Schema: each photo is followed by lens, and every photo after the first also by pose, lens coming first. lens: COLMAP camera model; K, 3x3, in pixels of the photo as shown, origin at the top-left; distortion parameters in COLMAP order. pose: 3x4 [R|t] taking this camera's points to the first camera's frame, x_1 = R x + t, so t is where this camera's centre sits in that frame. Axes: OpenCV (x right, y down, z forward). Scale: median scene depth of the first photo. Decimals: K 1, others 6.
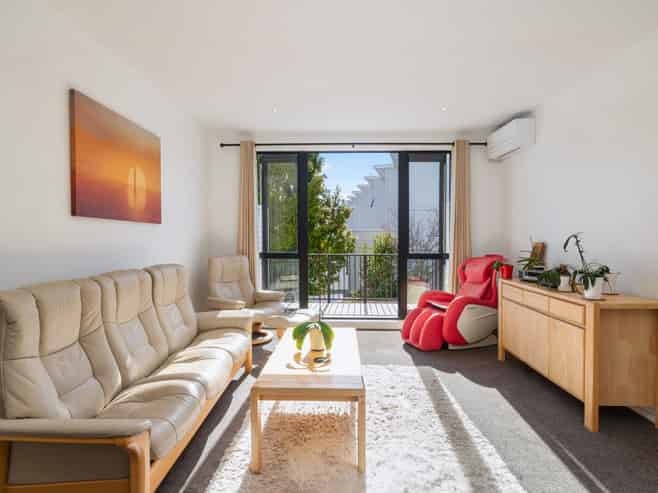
lens RADIAL K [[382.3, 0, 329.0], [0, 382.3, 246.5], [0, 0, 1]] dist [0.001127, -0.000587]
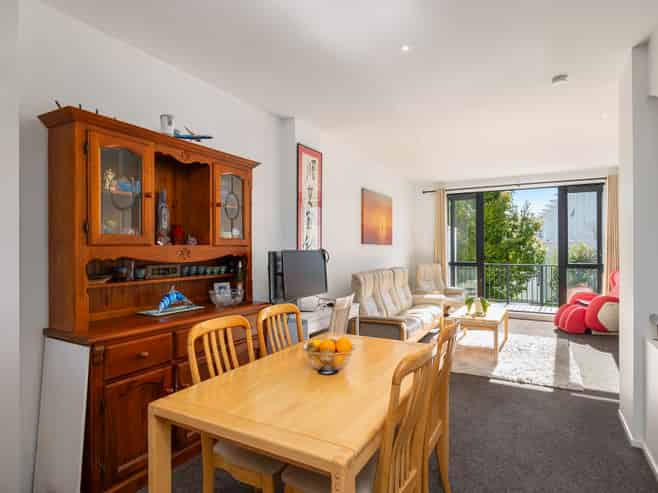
lens RADIAL K [[382.3, 0, 329.0], [0, 382.3, 246.5], [0, 0, 1]] dist [0.001127, -0.000587]
pose [[0.883187, -0.006508, -0.468975, 0.102213], [-0.006404, 0.999643, -0.025933, -0.002368], [0.468976, 0.025907, 0.882831, -0.520831]]
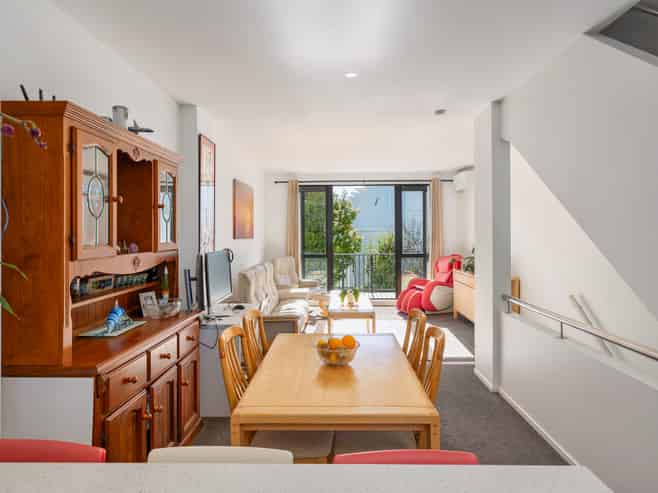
lens RADIAL K [[440.7, 0, 329.7], [0, 440.7, 227.6], [0, 0, 1]] dist [0.003045, 0.001222]
pose [[0.999957, -0.006975, 0.006168, -0.077719], [0.007182, 0.999389, -0.034200, -0.026957], [-0.005926, 0.034243, 0.999396, -0.682833]]
